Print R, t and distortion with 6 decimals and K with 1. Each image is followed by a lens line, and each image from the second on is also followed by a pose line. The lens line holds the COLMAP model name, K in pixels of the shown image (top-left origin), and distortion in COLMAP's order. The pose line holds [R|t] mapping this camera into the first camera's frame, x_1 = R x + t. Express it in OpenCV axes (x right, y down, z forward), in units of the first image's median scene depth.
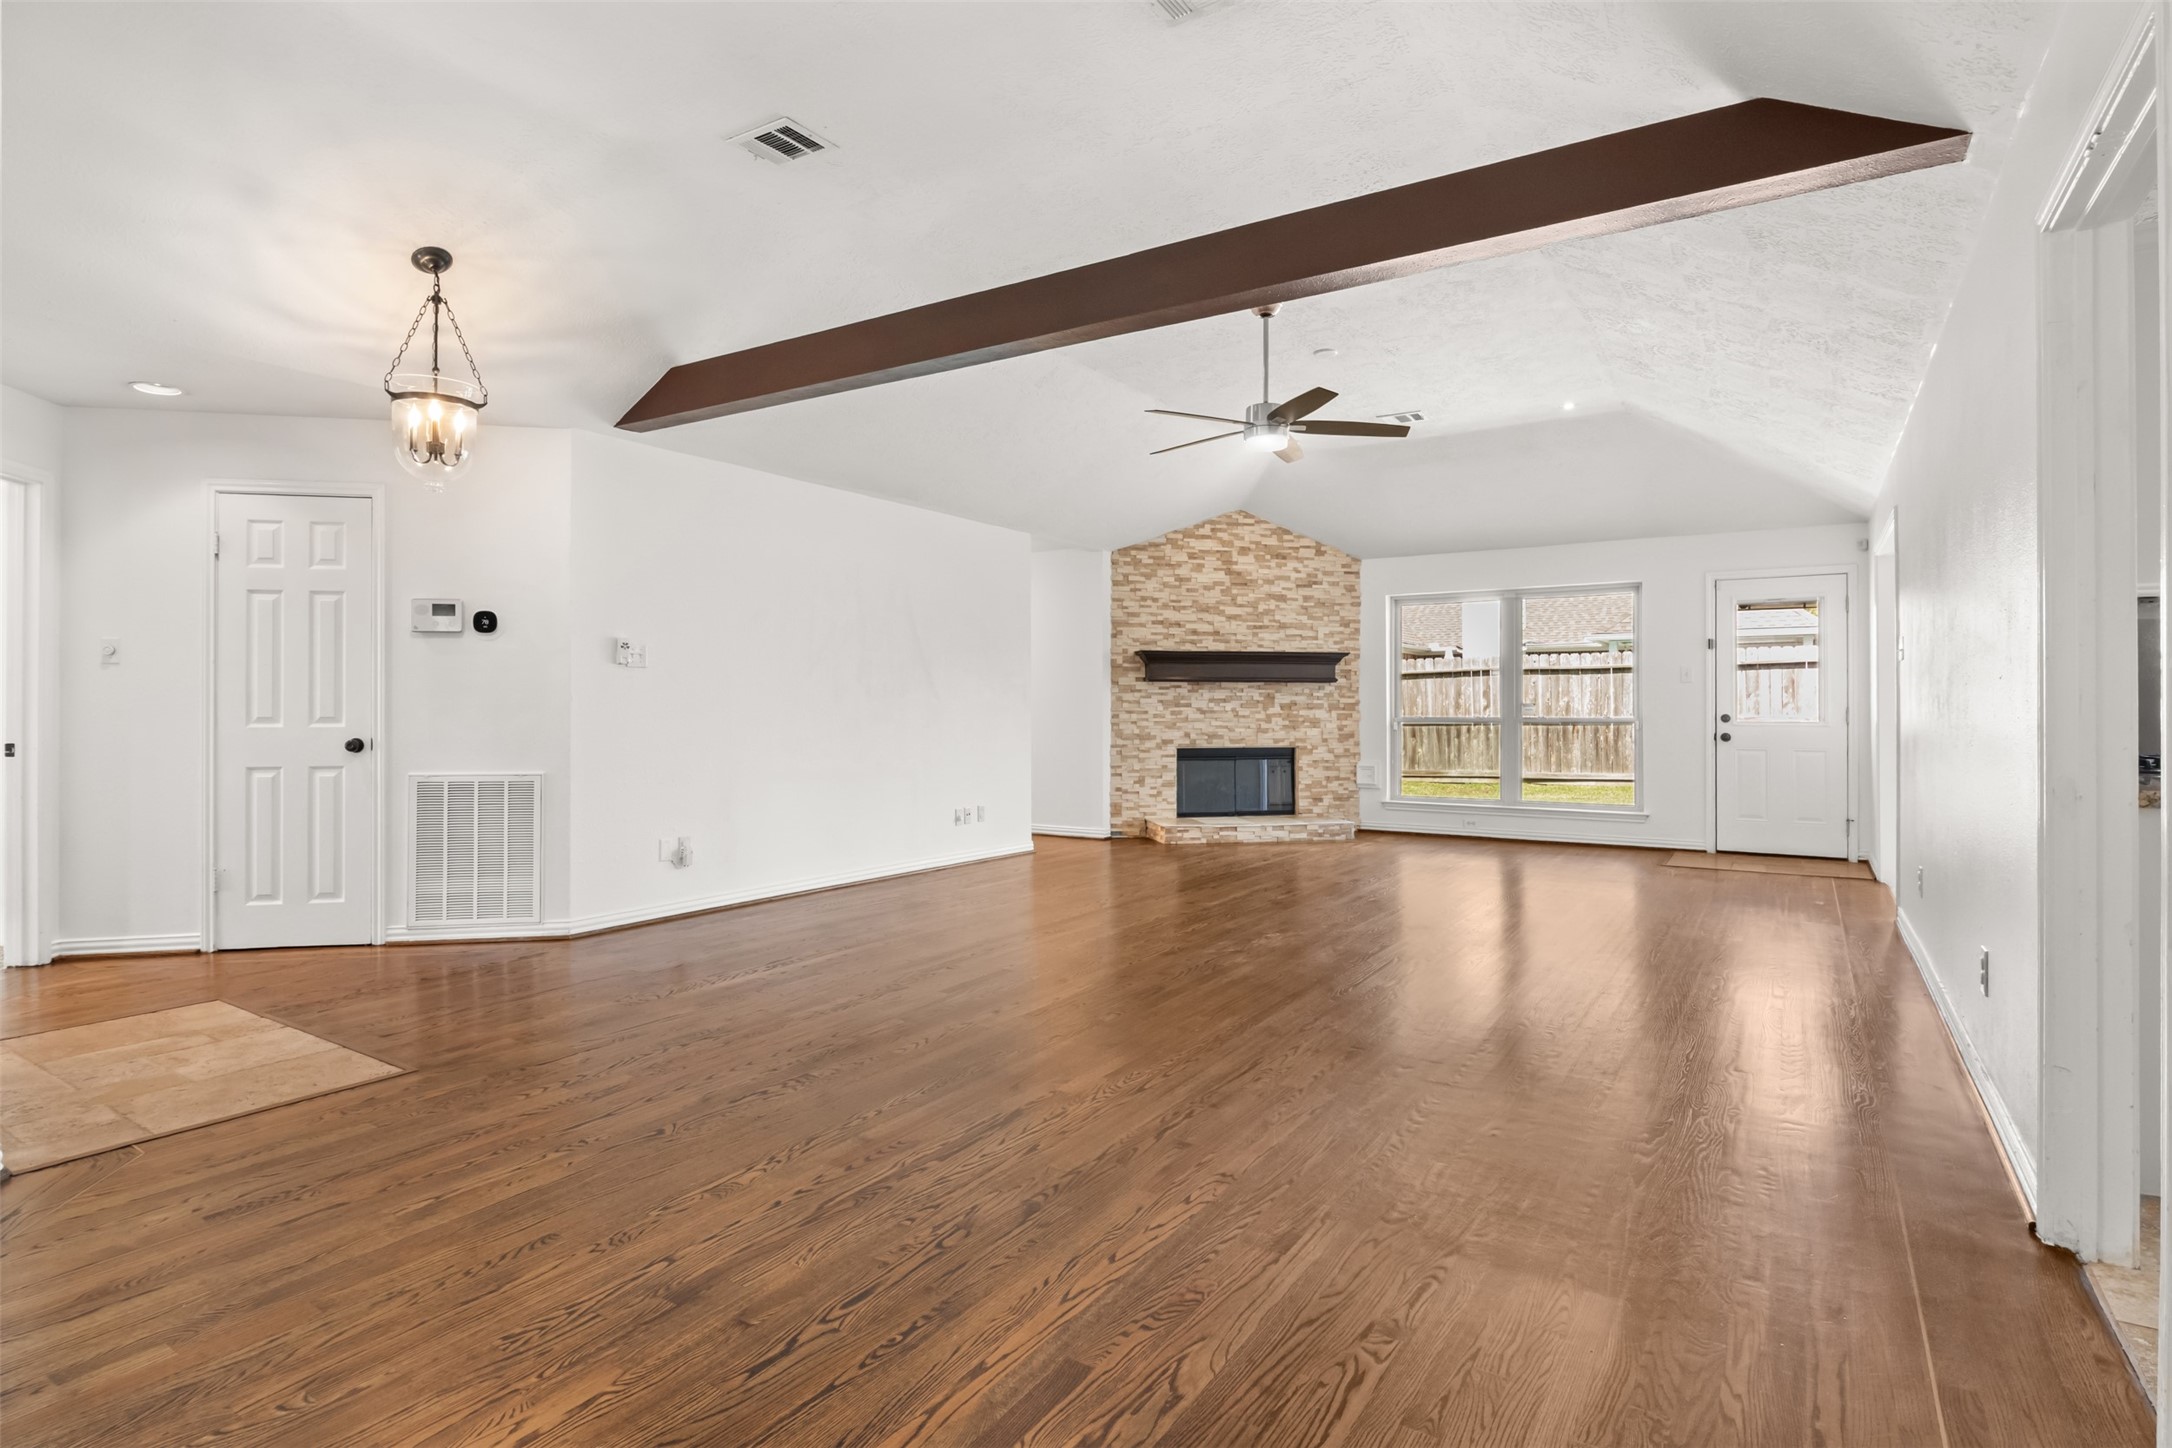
lens RADIAL K [[1108.4, 0, 1084.5], [0, 1108.4, 713.7], [0, 0, 1]] dist [-0.009245, 0.000614]
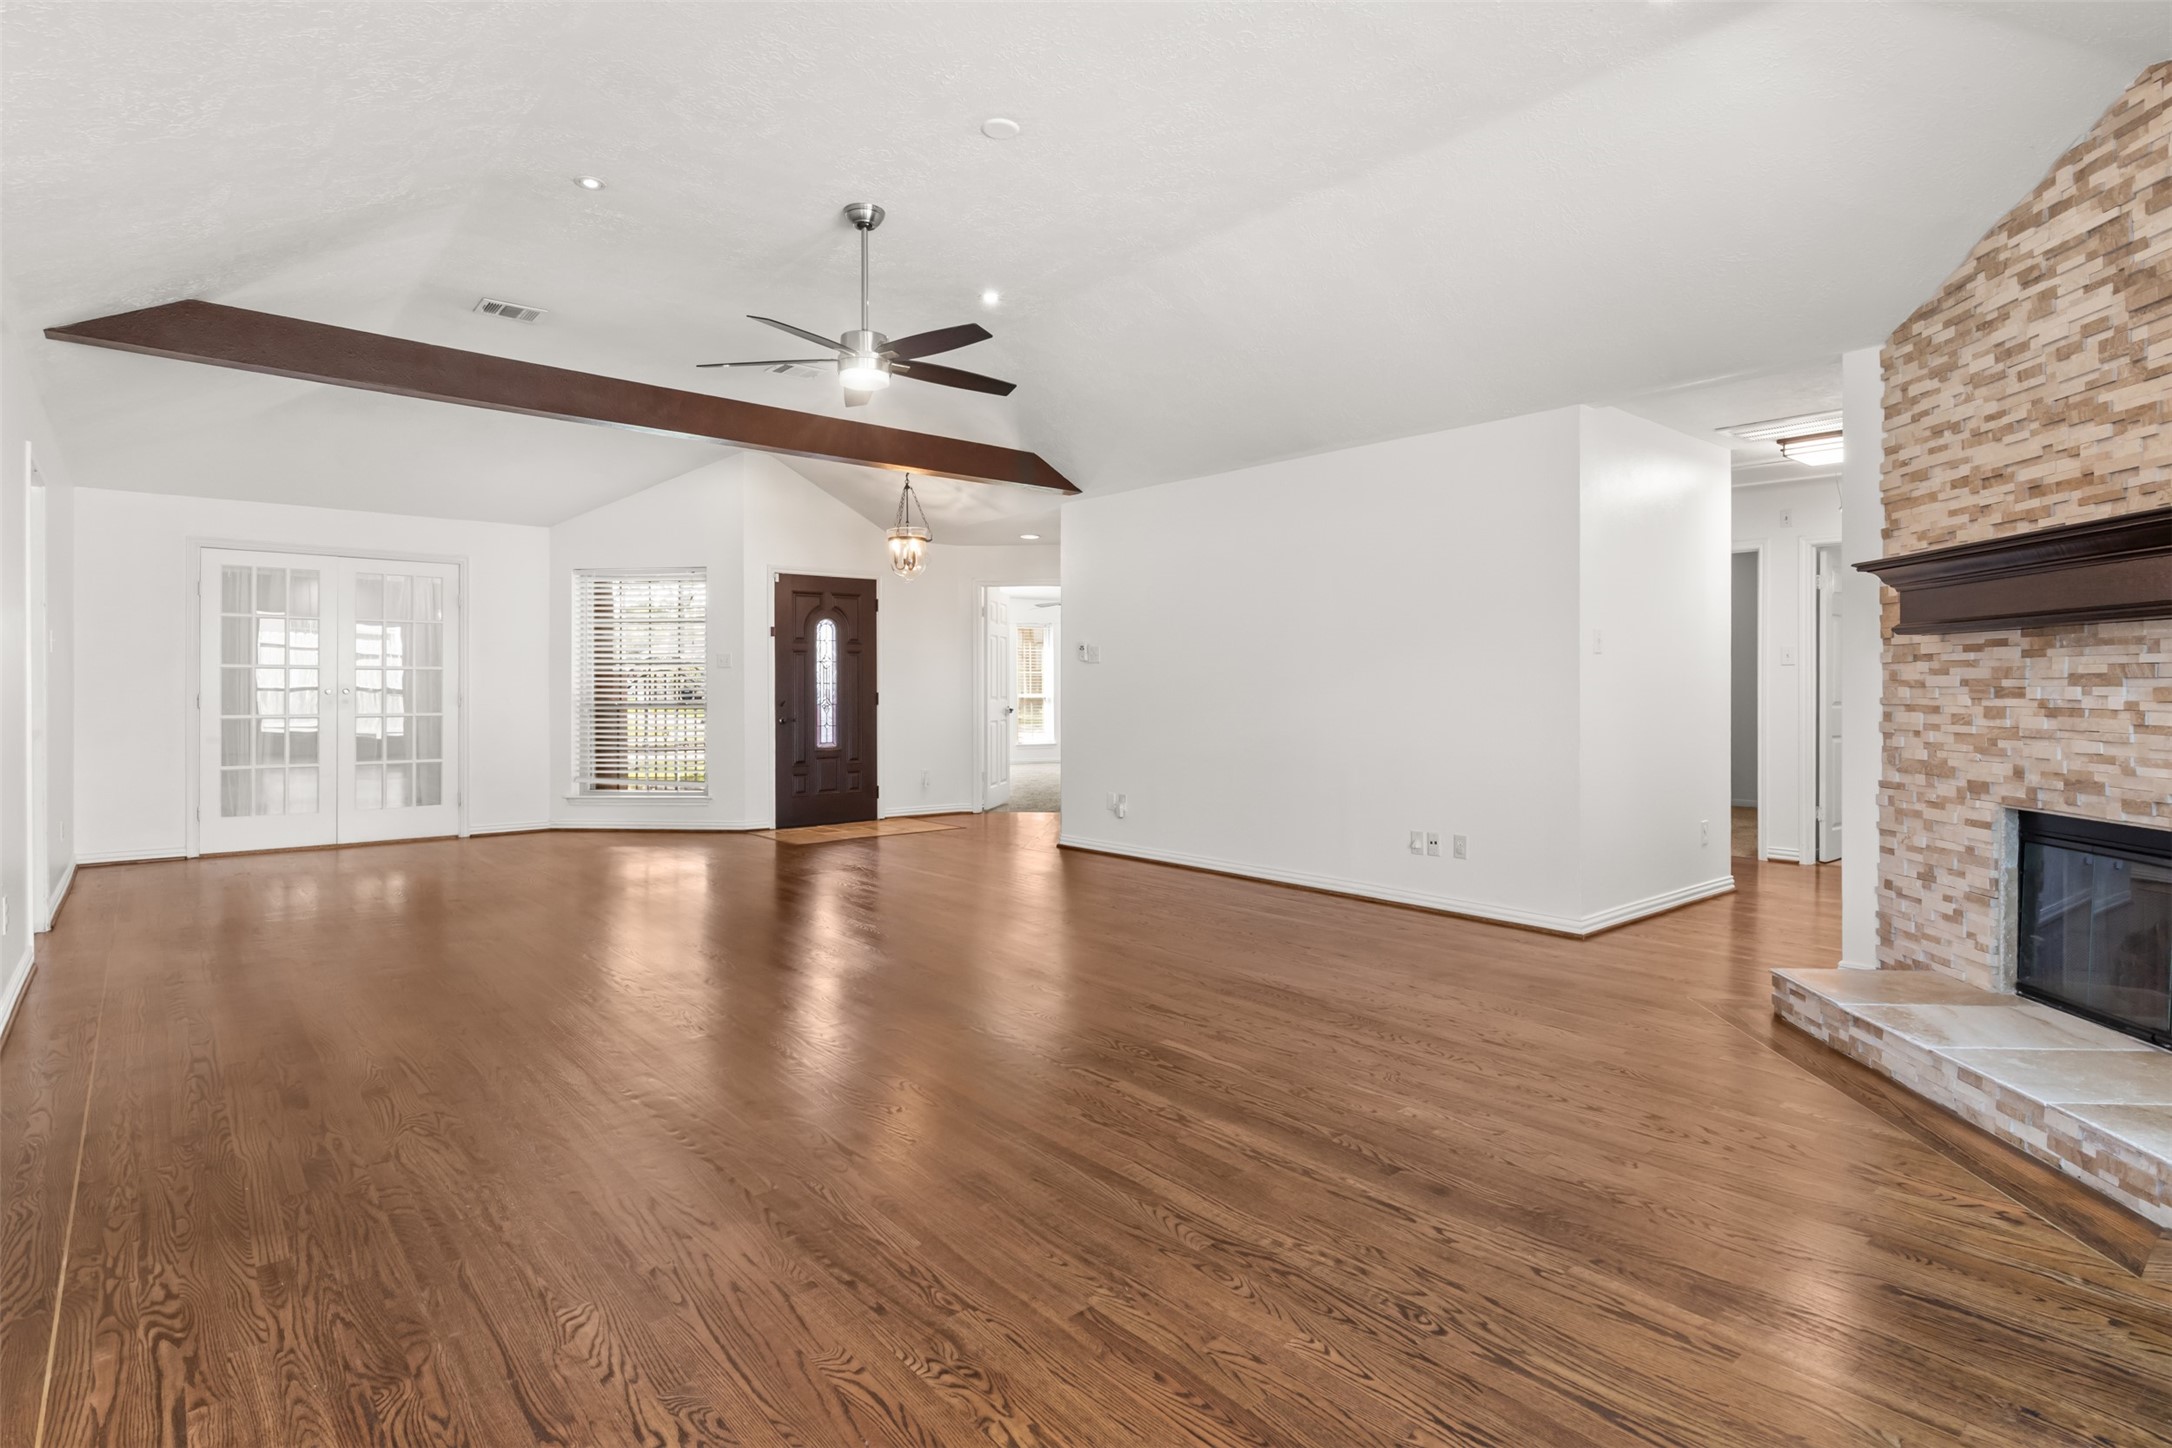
lens RADIAL K [[1108.4, 0, 1086.6], [0, 1108.4, 701.6], [0, 0, 1]] dist [-0.009245, 0.000614]
pose [[-0.283966, 0.014451, -0.958725, 0.529039], [-0.001293, 0.999880, 0.015455, -0.009889], [0.958833, 0.005628, -0.283914, 0.809710]]
